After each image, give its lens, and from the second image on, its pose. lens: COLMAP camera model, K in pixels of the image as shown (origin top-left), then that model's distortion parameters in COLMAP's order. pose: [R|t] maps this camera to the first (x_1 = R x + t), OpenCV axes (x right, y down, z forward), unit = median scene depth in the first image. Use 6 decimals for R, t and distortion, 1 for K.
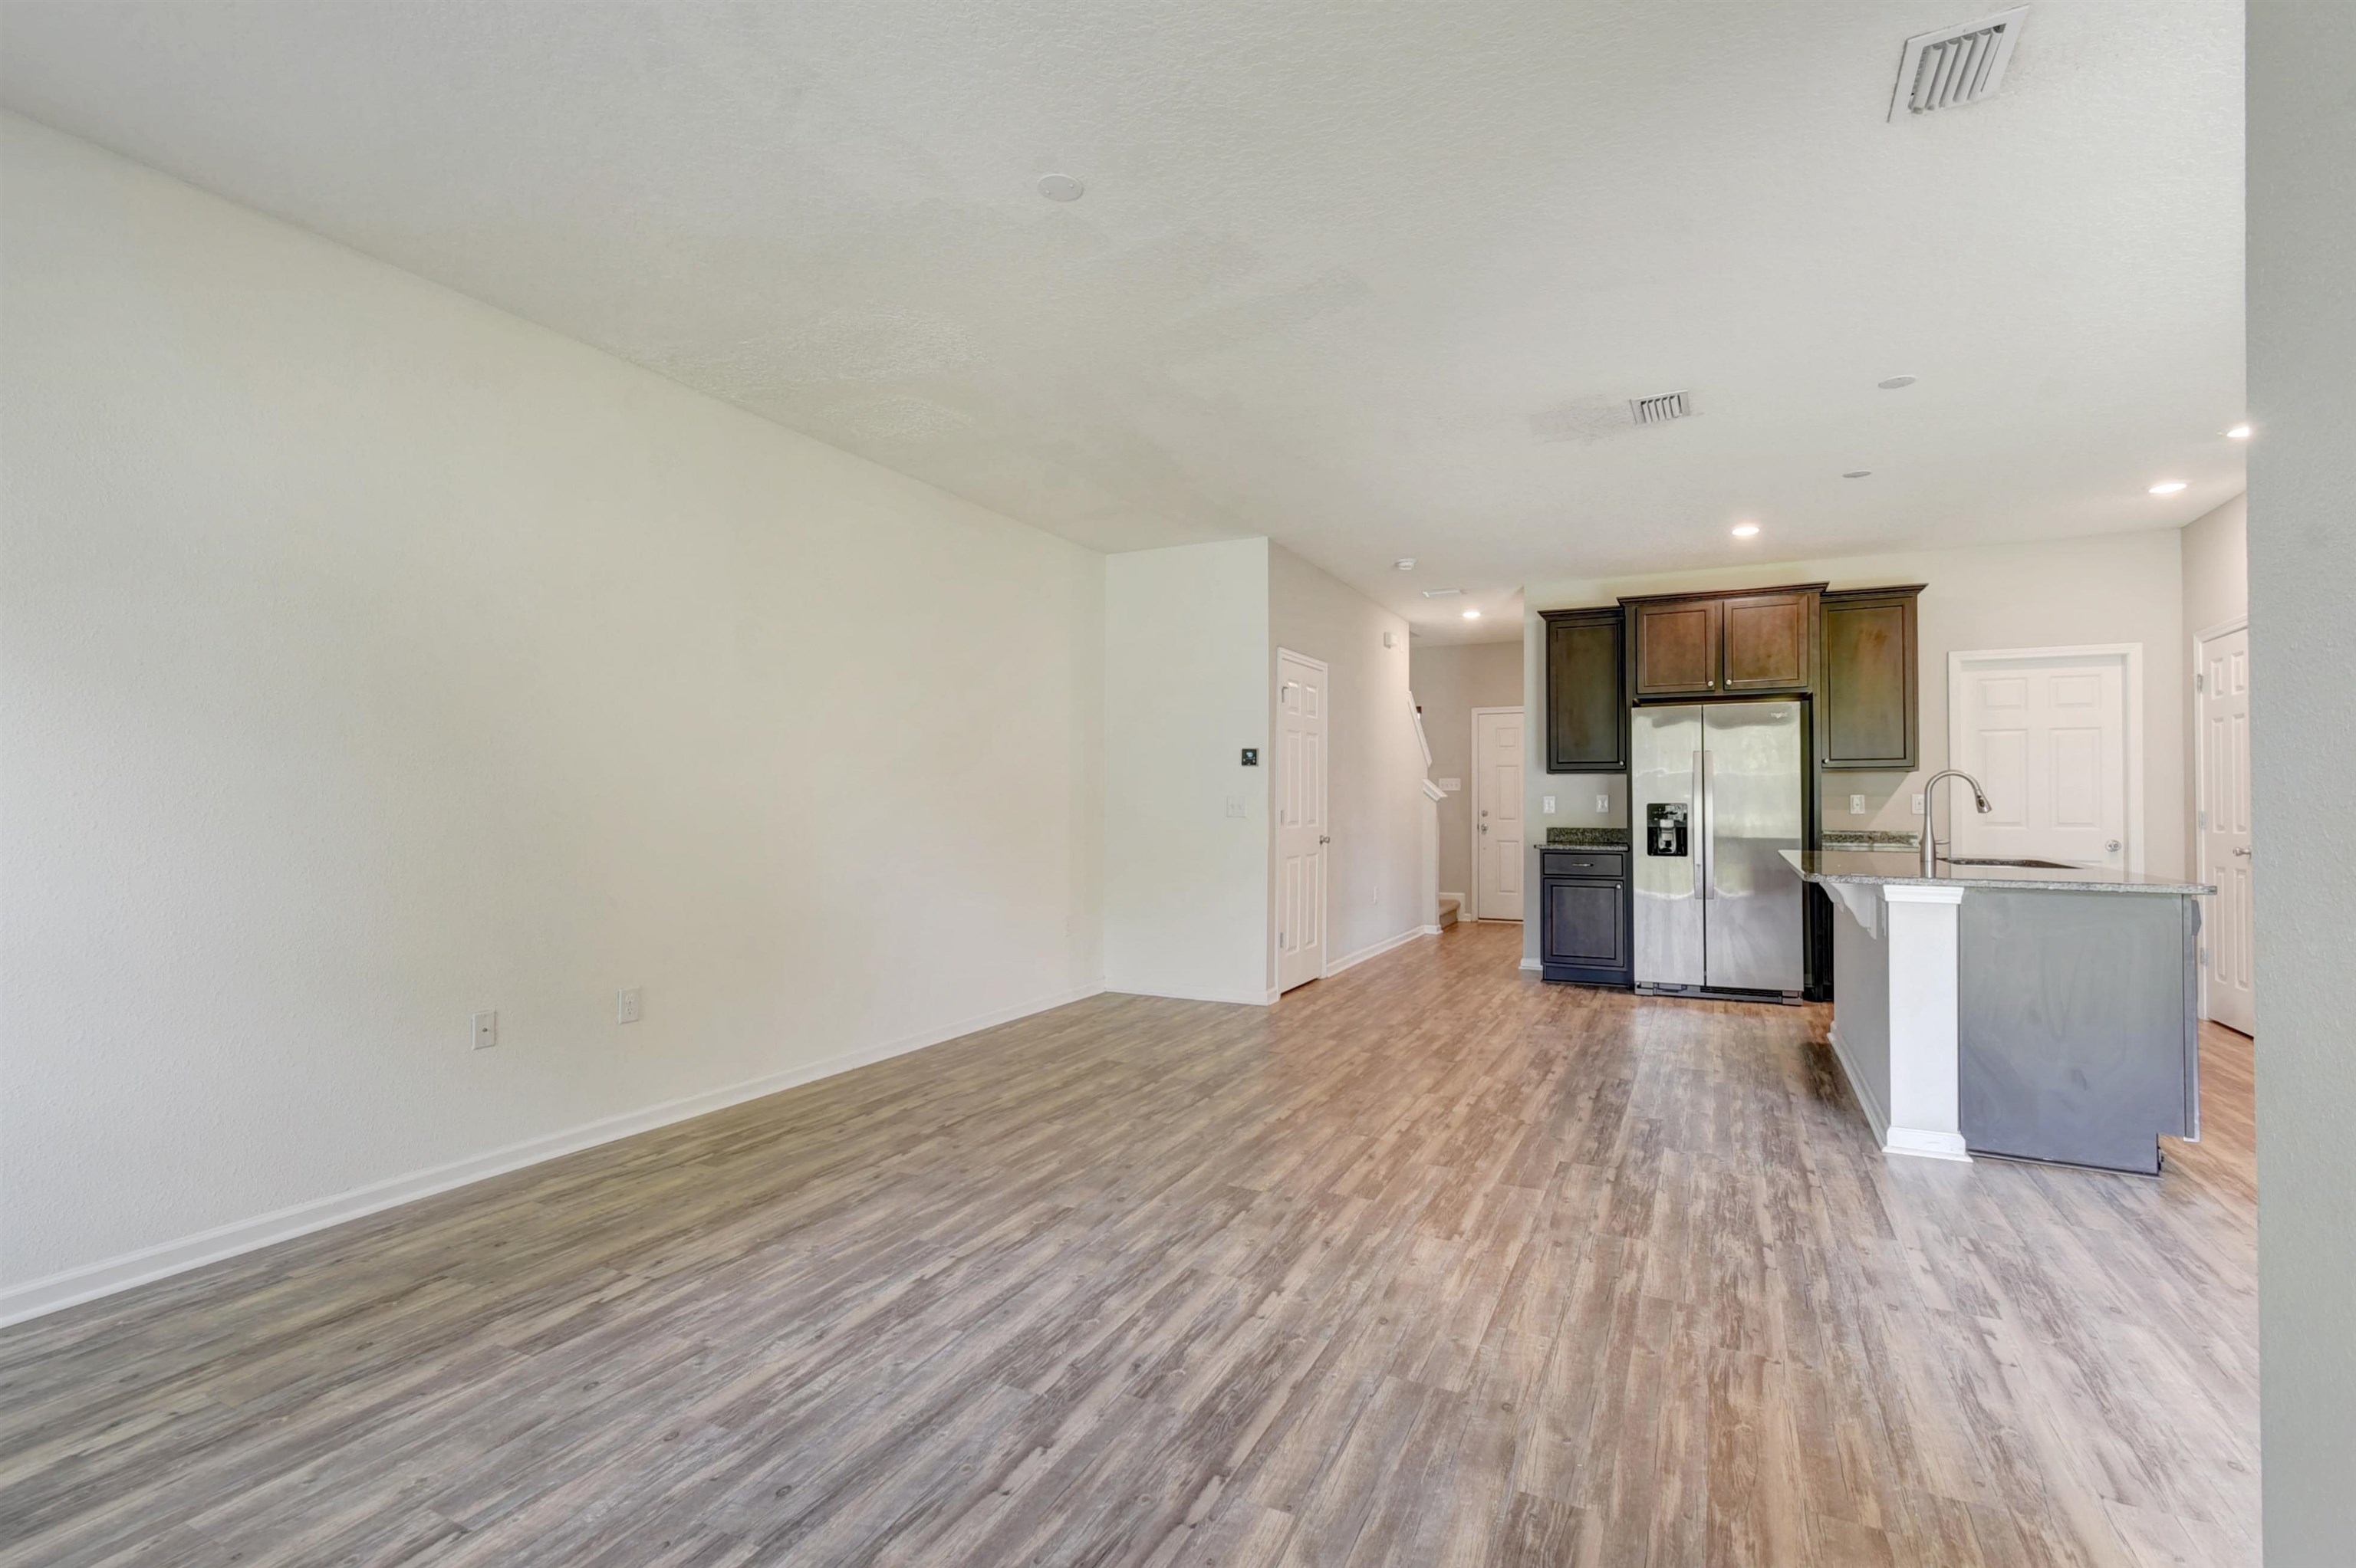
lens RADIAL K [[1070.3, 0, 1200.2], [0, 1070.3, 797.8], [0, 0, 1]] dist [0.002763, -0.000012]
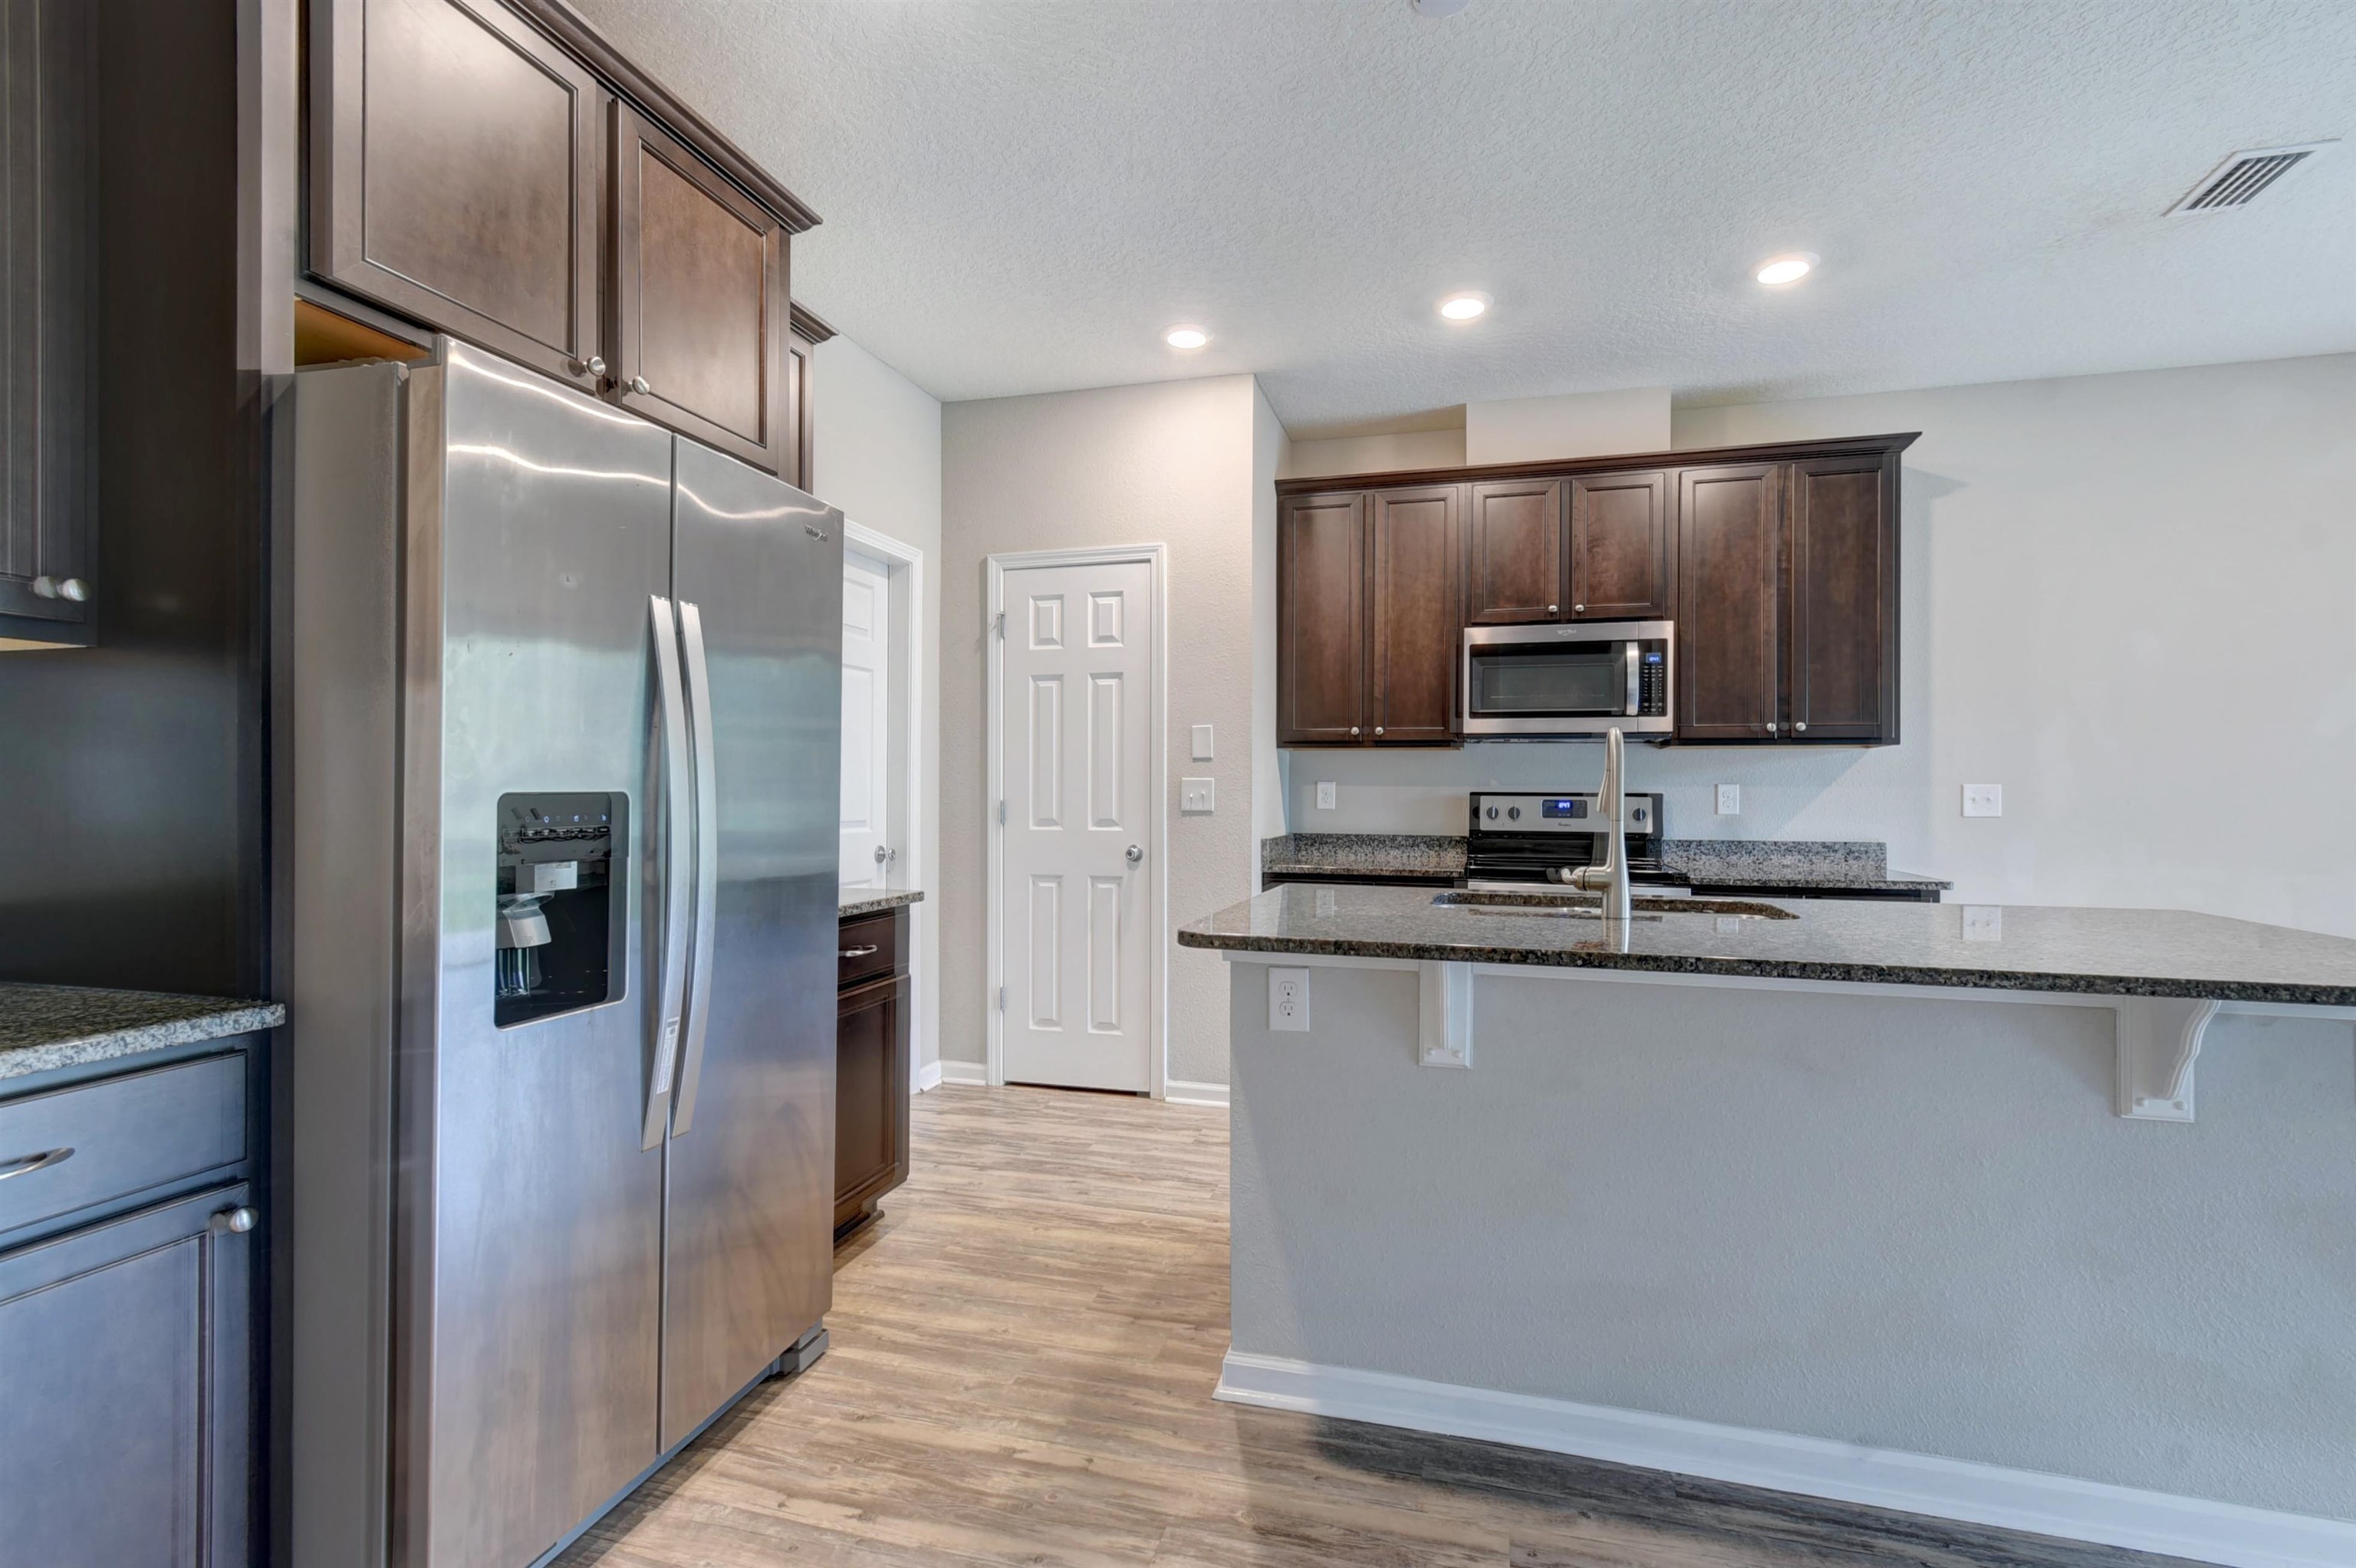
lens RADIAL K [[1070.3, 0, 1193.1], [0, 1070.3, 784.1], [0, 0, 1]] dist [0.002763, -0.000012]
pose [[-0.181082, 0.000958, 0.983467, 0.253418], [-0.011606, 0.999928, -0.003111, 0.003577], [-0.983399, -0.011977, -0.181058, 1.312767]]
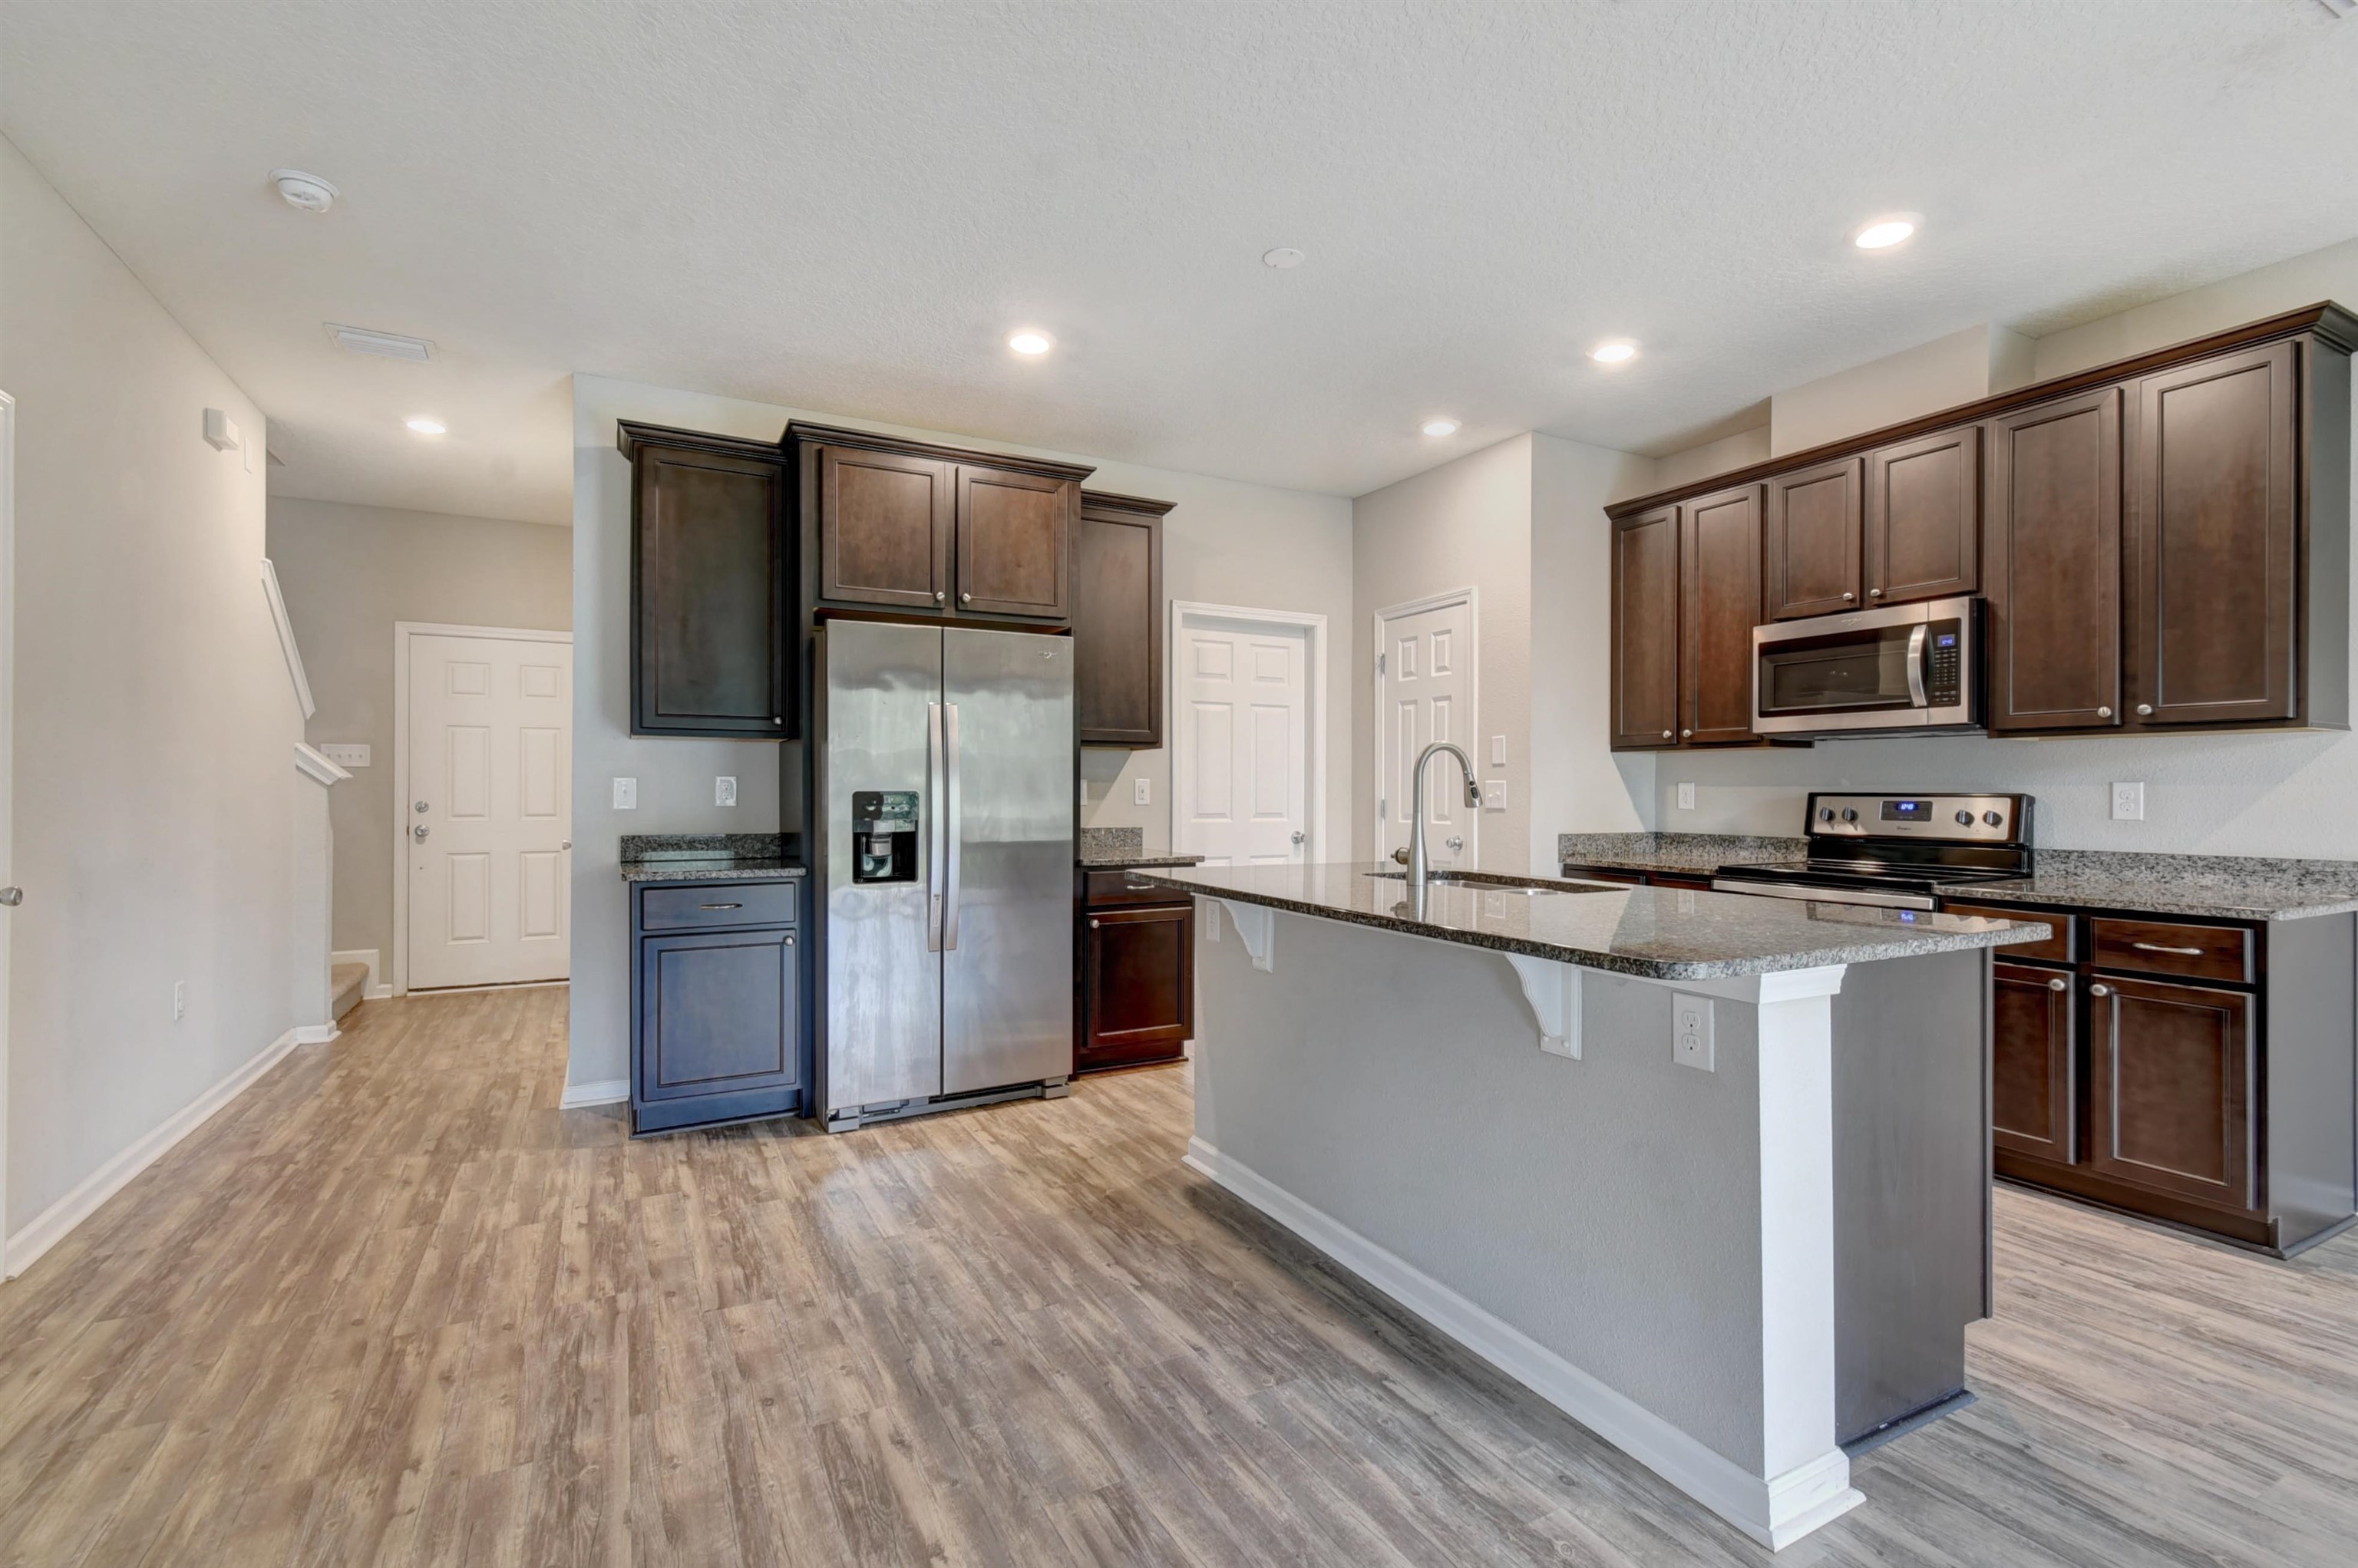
lens RADIAL K [[1071.2, 0, 1193.1], [0, 1071.2, 788.1], [0, 0, 1]] dist [0.002763, -0.000012]
pose [[0.583625, -0.001061, 0.812023, 0.092600], [-0.005087, 0.999975, 0.004963, -0.000993], [-0.812007, -0.007028, 0.583605, 0.766277]]
